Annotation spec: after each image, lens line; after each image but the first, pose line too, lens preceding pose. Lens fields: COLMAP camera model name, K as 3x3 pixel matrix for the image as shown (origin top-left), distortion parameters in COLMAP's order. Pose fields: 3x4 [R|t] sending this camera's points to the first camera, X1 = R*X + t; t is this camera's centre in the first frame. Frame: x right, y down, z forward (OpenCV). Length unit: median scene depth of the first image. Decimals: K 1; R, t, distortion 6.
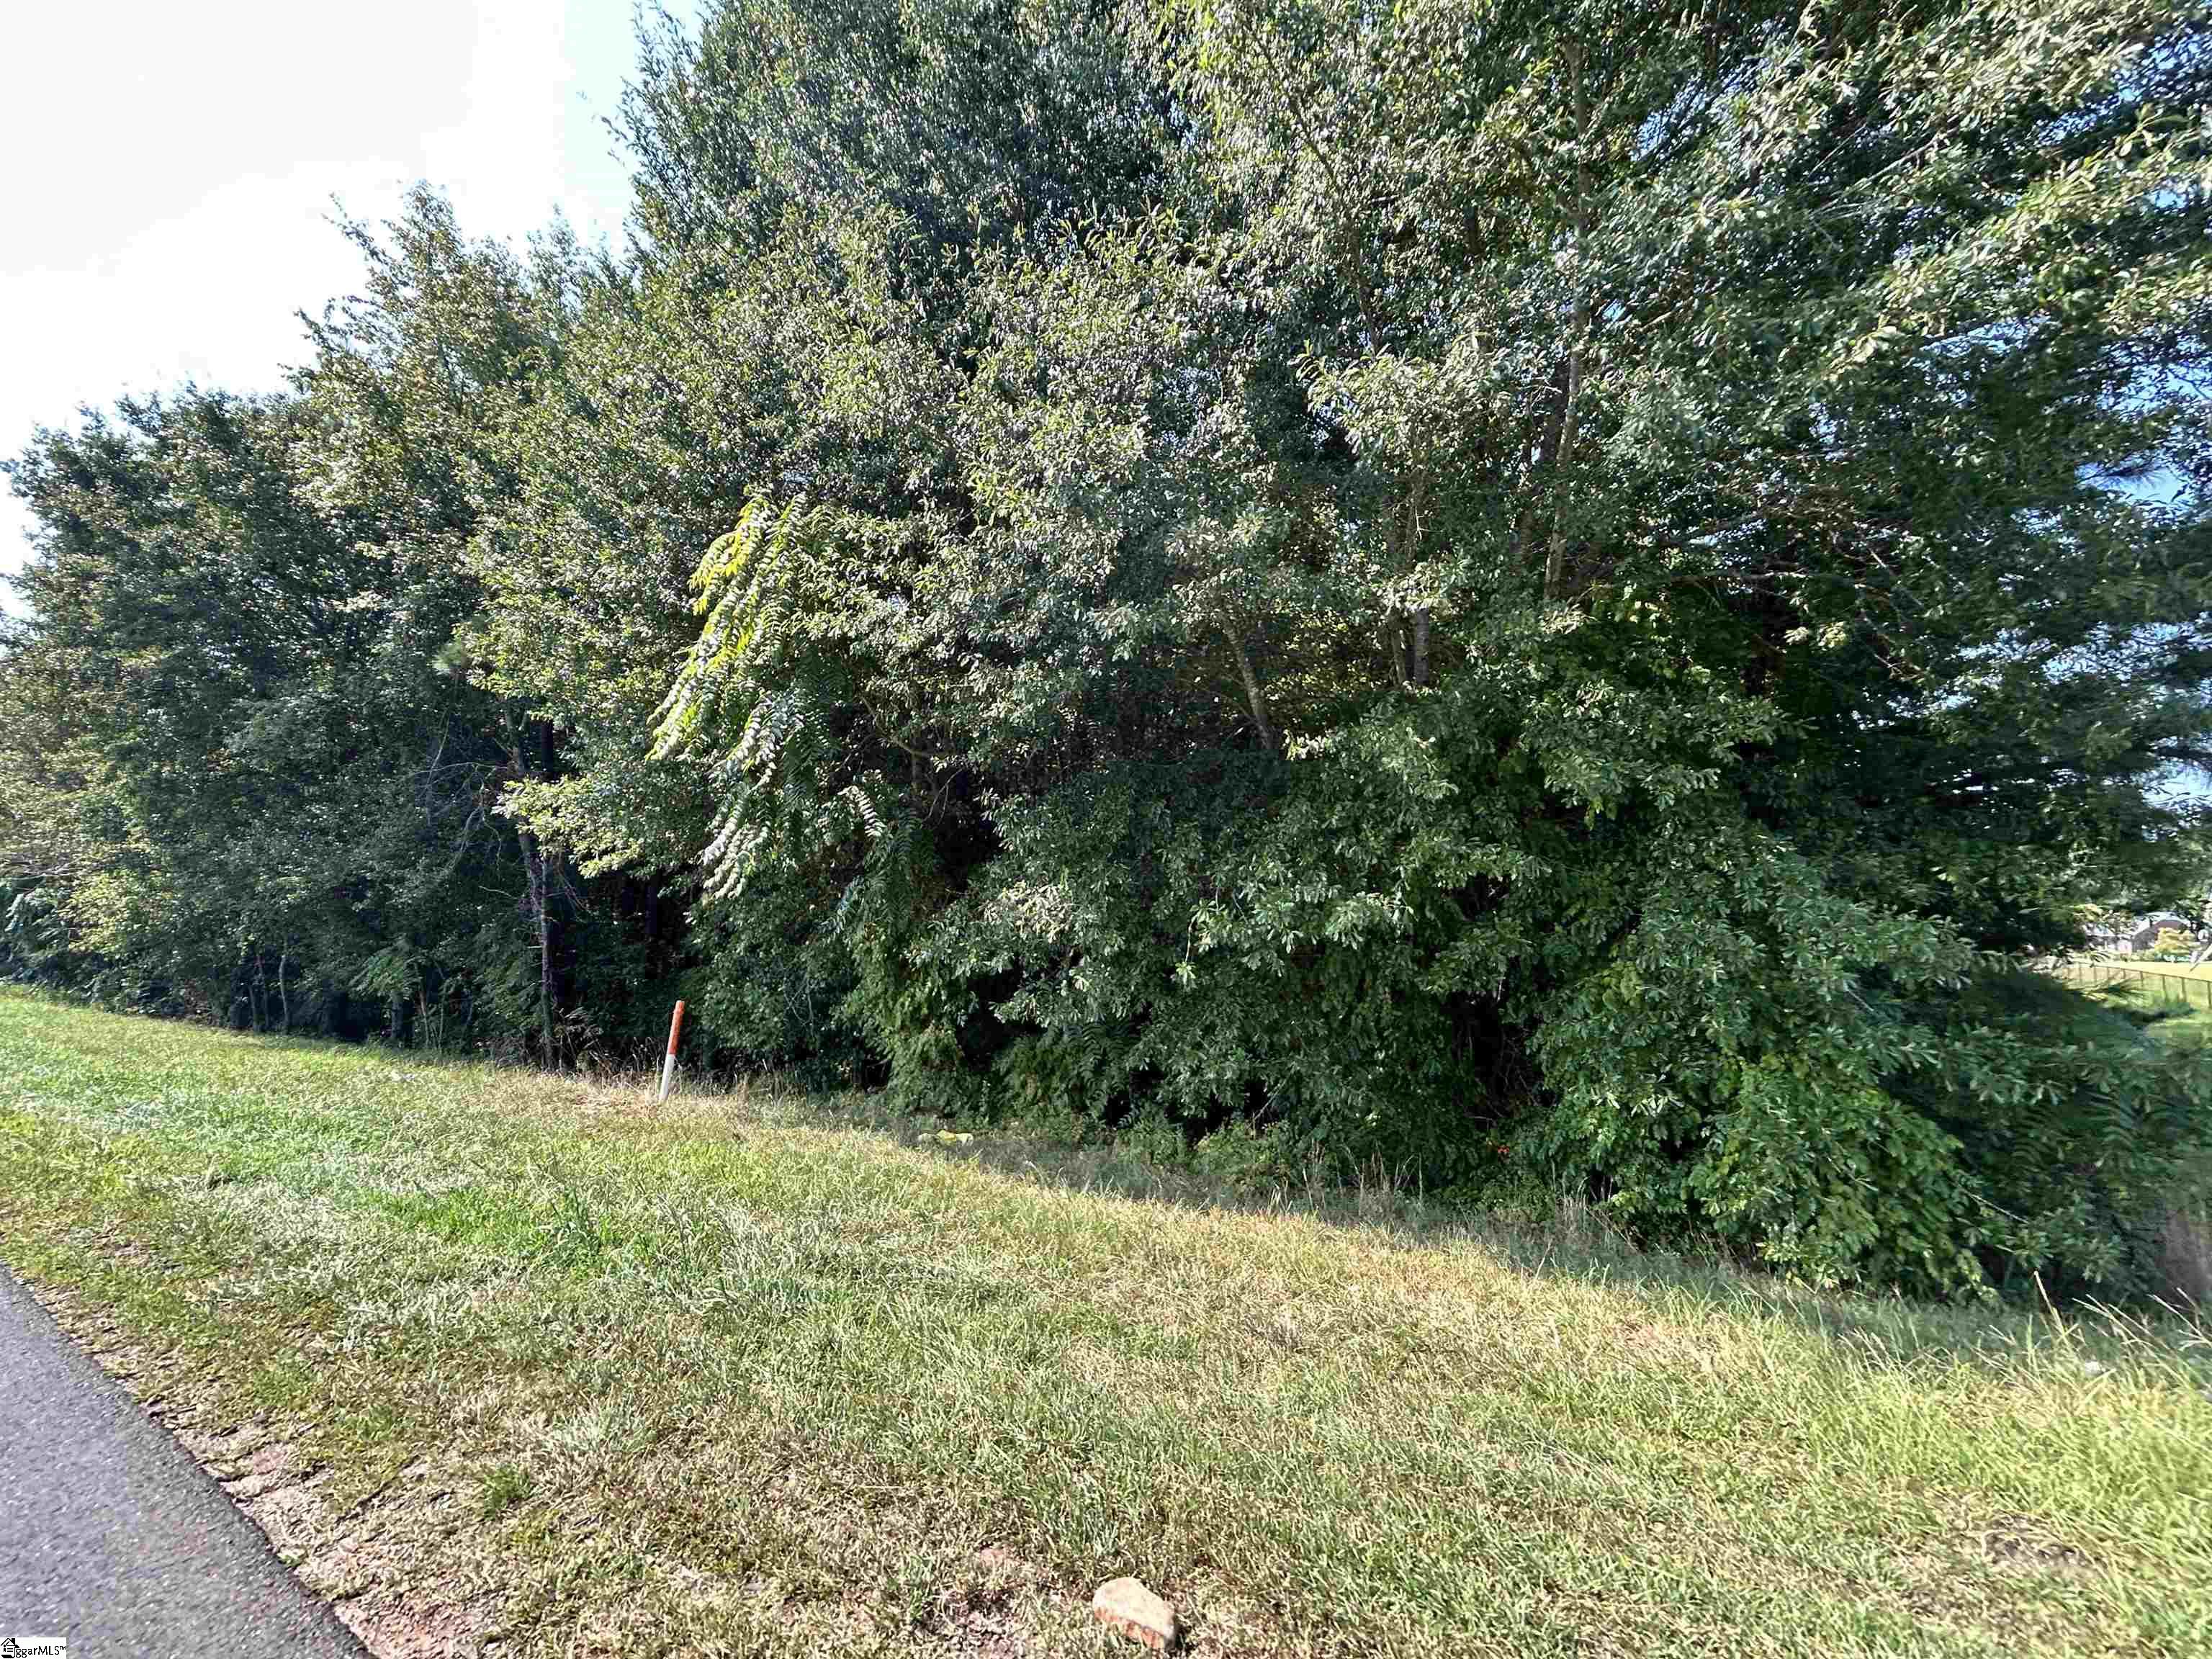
lens RADIAL K [[903.7, 0, 1106.0], [0, 903.7, 829.5], [0, 0, 1]] dist [-0.001431, 0.000568]
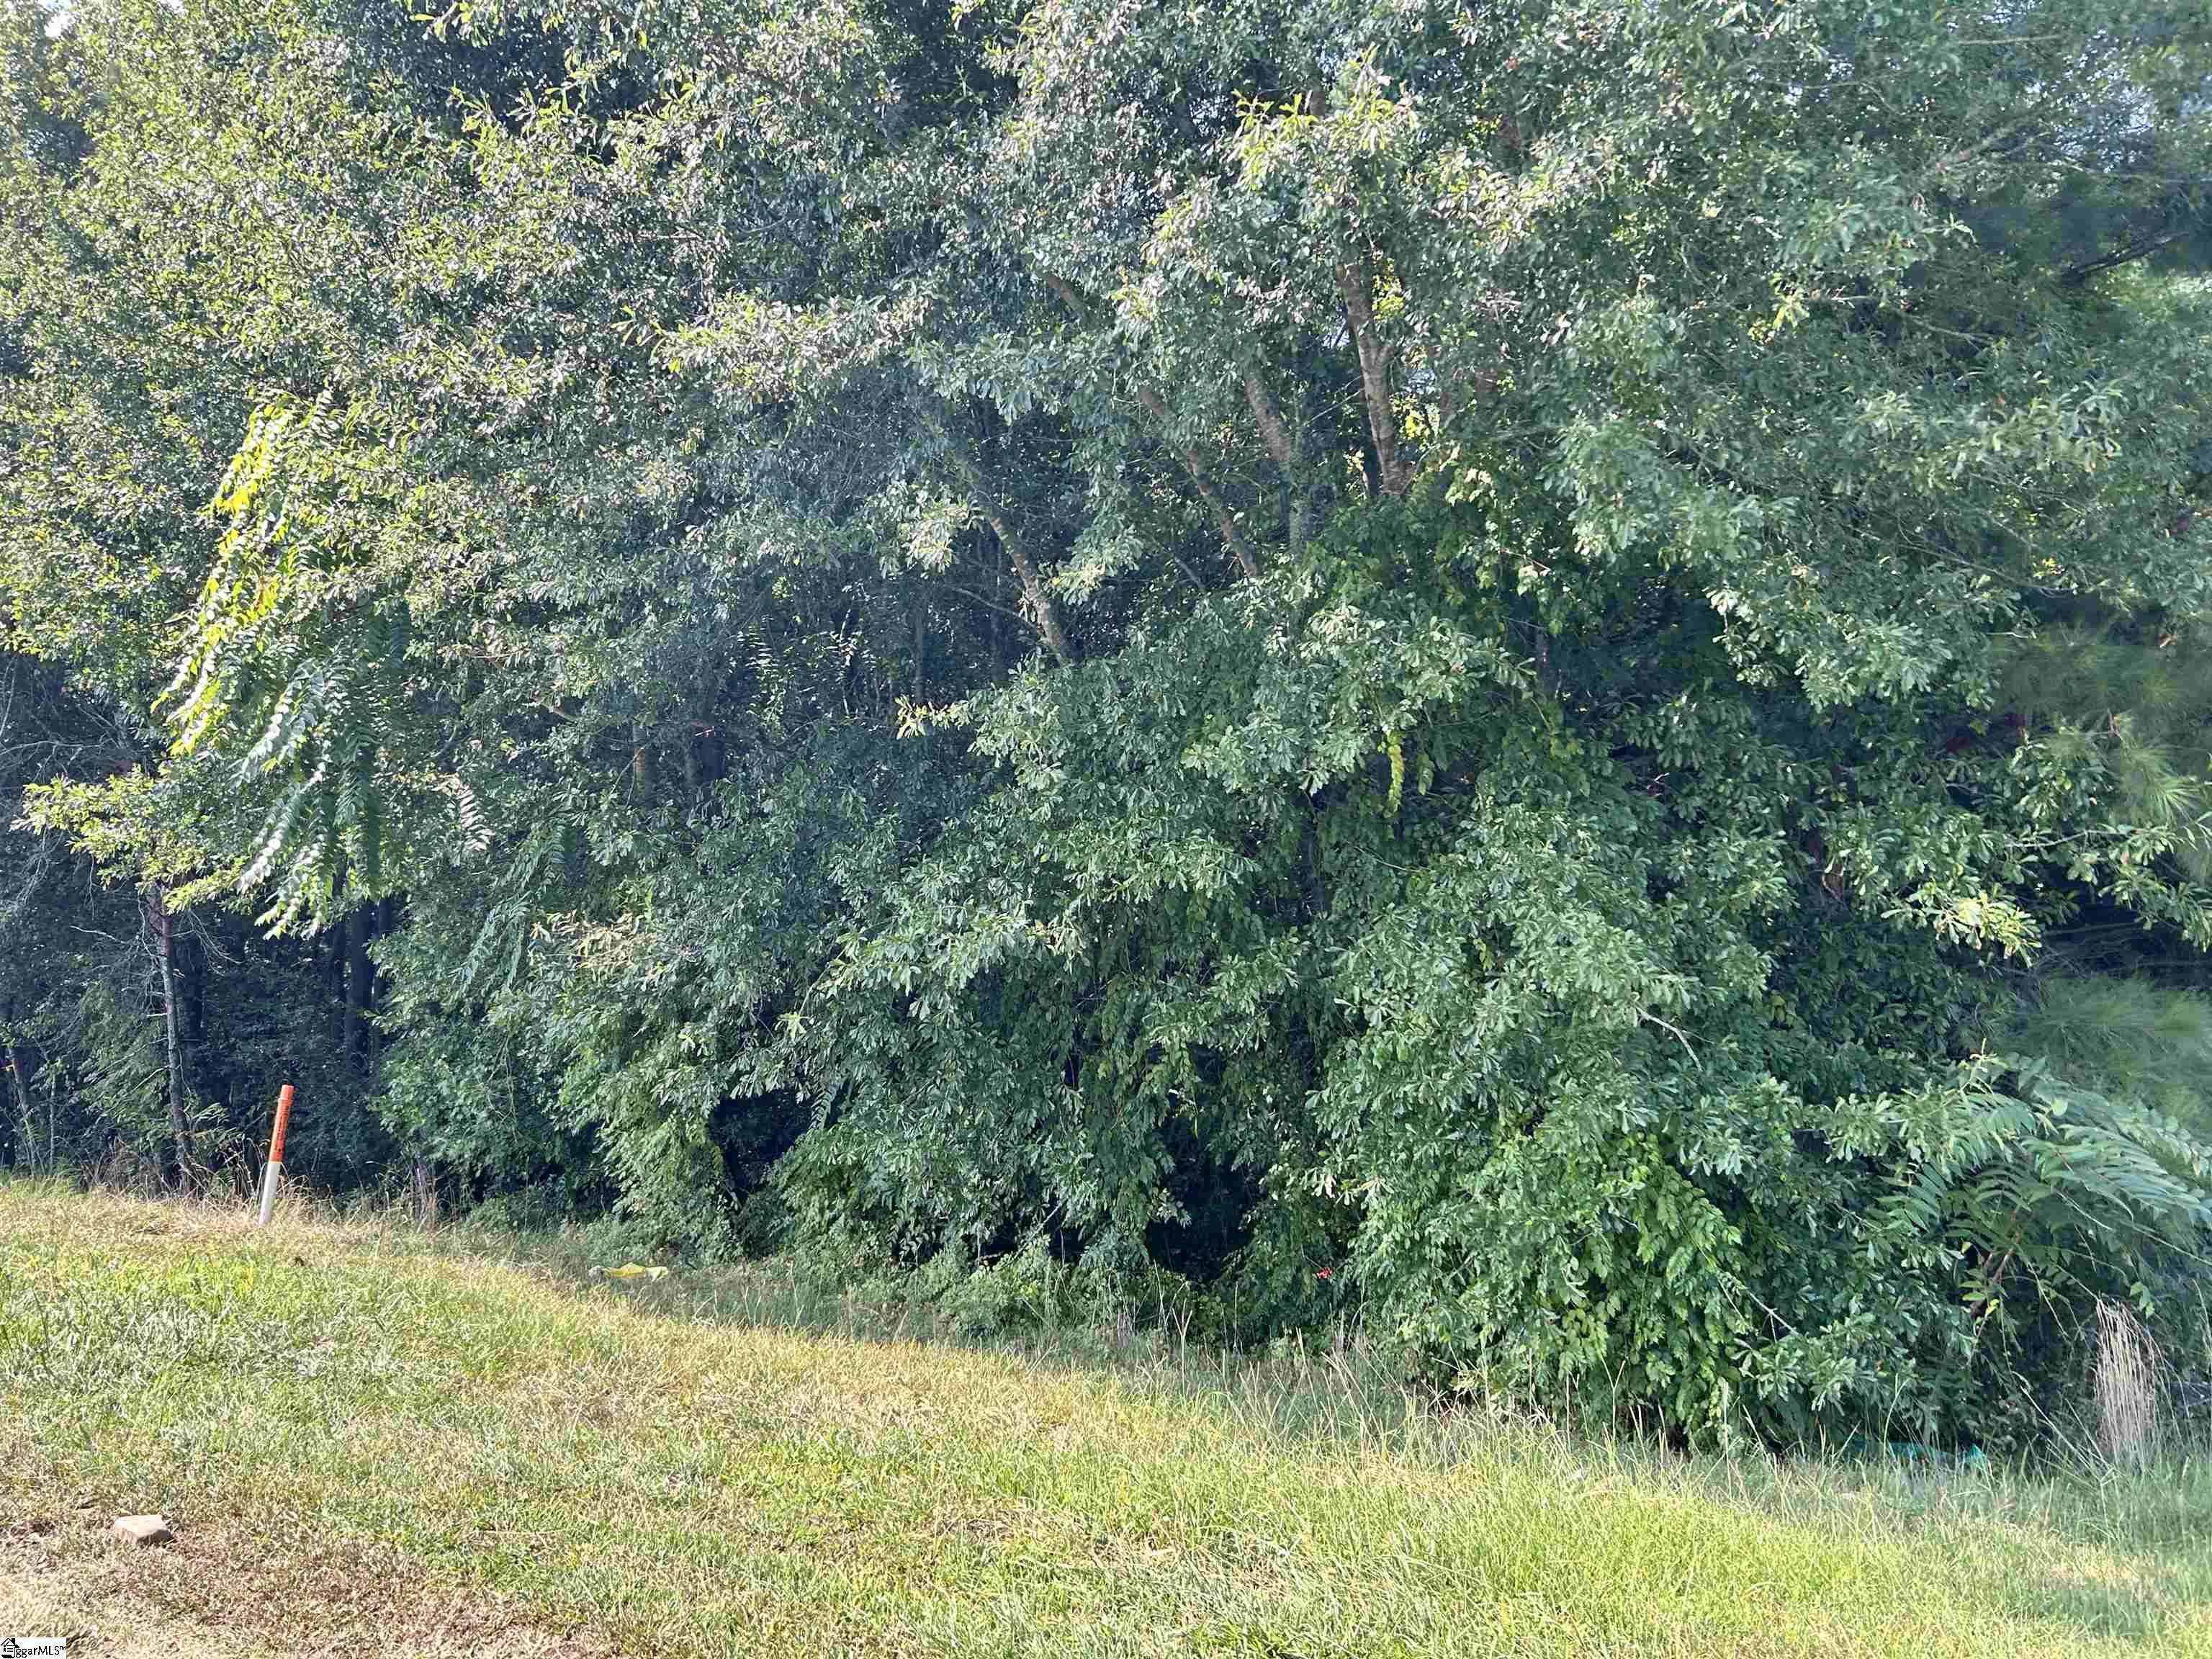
lens RADIAL K [[1721.1, 0, 1106.0], [0, 1721.1, 829.5], [0, 0, 1]] dist [0.000689, -0.001218]
pose [[0.991208, -0.035681, -0.127412, 0.322120], [0.039985, 0.998707, 0.031379, -0.023940], [0.126127, -0.036197, 0.991353, -0.224332]]
